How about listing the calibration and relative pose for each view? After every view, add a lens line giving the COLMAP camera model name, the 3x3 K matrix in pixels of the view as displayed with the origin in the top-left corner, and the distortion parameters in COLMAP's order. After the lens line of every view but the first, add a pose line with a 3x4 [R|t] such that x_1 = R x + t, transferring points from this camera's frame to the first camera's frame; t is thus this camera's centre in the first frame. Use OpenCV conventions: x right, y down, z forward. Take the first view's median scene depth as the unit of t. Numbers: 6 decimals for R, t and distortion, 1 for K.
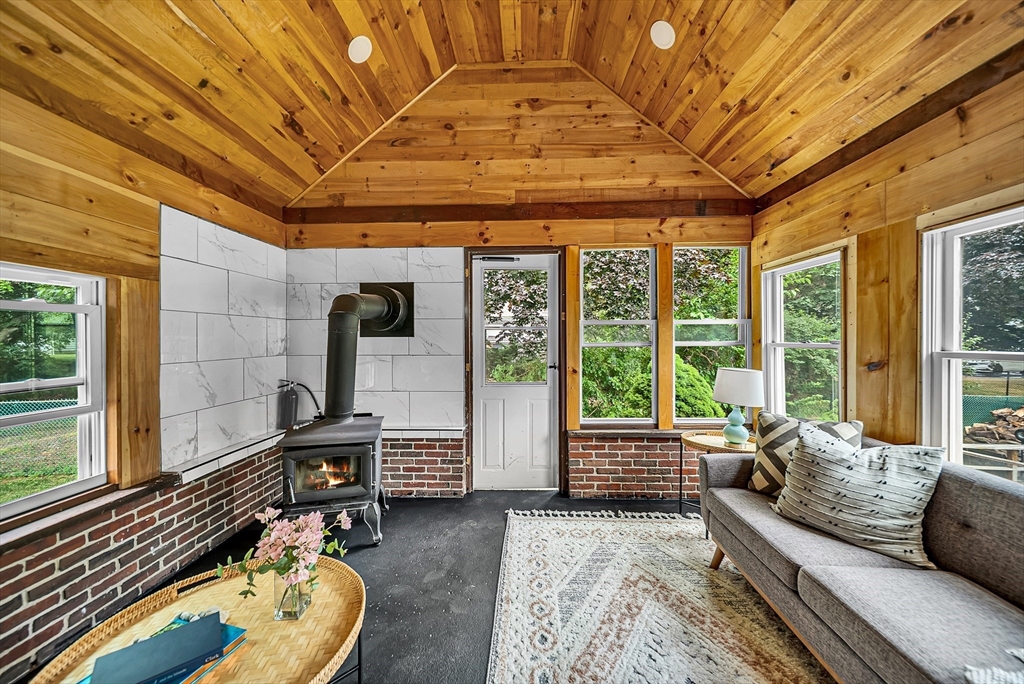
lens RADIAL K [[369.3, 0, 509.5], [0, 369.3, 340.9], [0, 0, 1]] dist [-0.002181, -0.000813]
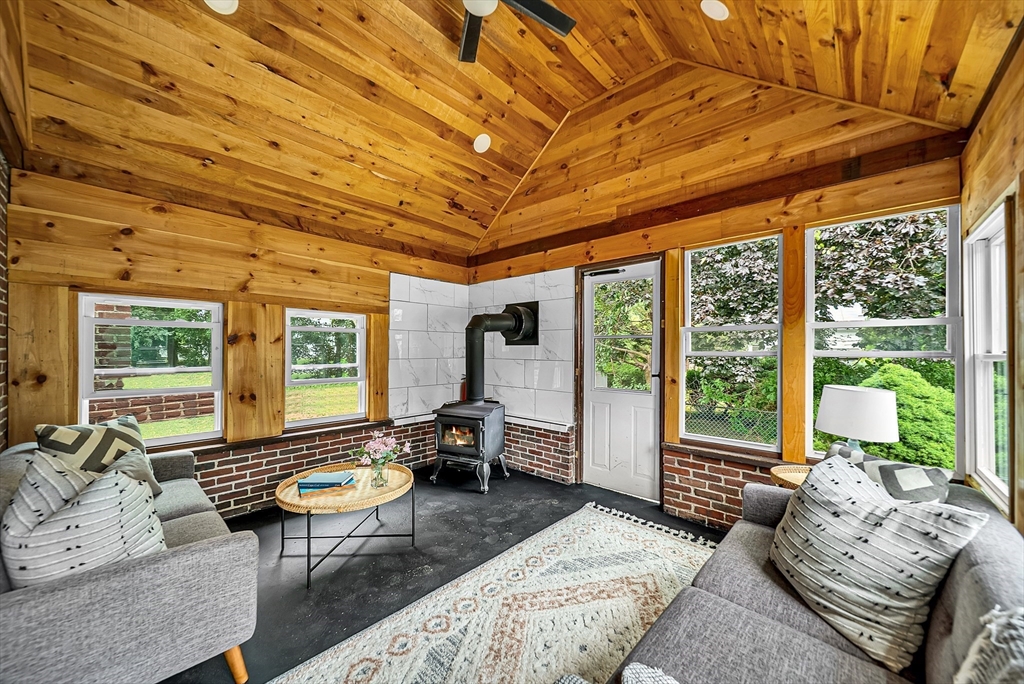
lens RADIAL K [[369.3, 0, 493.6], [0, 369.3, 347.8], [0, 0, 1]] dist [-0.002181, -0.000813]
pose [[0.741967, 0.003538, -0.670427, 0.481471], [-0.012657, 0.999882, -0.008731, 0.011086], [0.670316, 0.014963, 0.741924, -0.015411]]
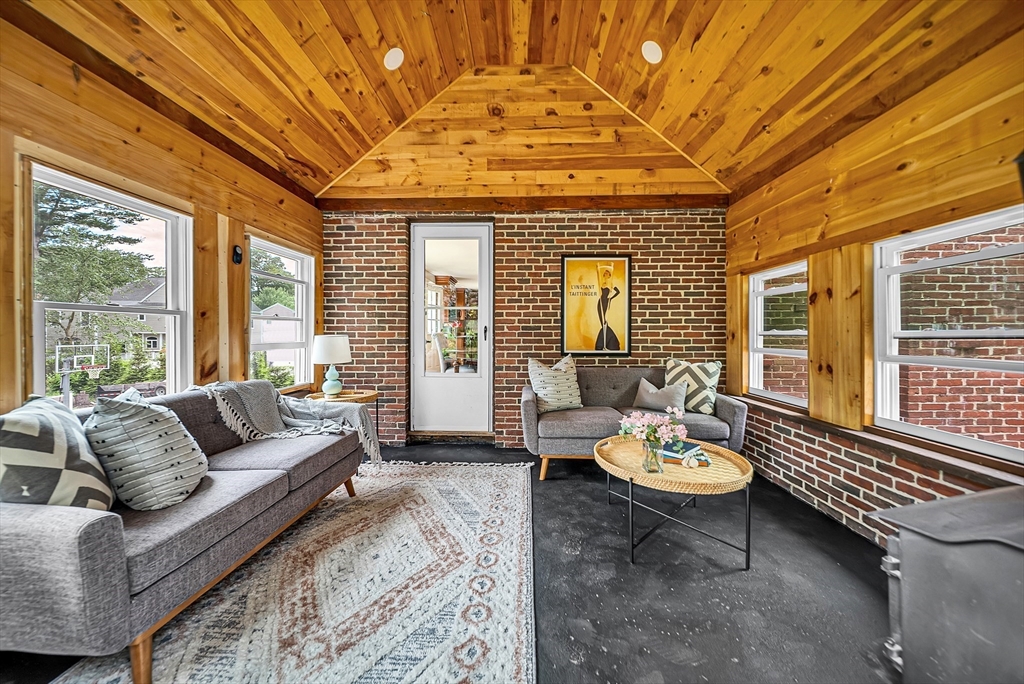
lens RADIAL K [[369.3, 0, 519.6], [0, 369.3, 332.9], [0, 0, 1]] dist [-0.002181, -0.000813]
pose [[-0.999466, 0.005236, -0.032247, 0.008700], [0.004977, 0.999955, 0.008096, 0.057645], [0.032288, 0.007931, -0.999447, 1.074957]]
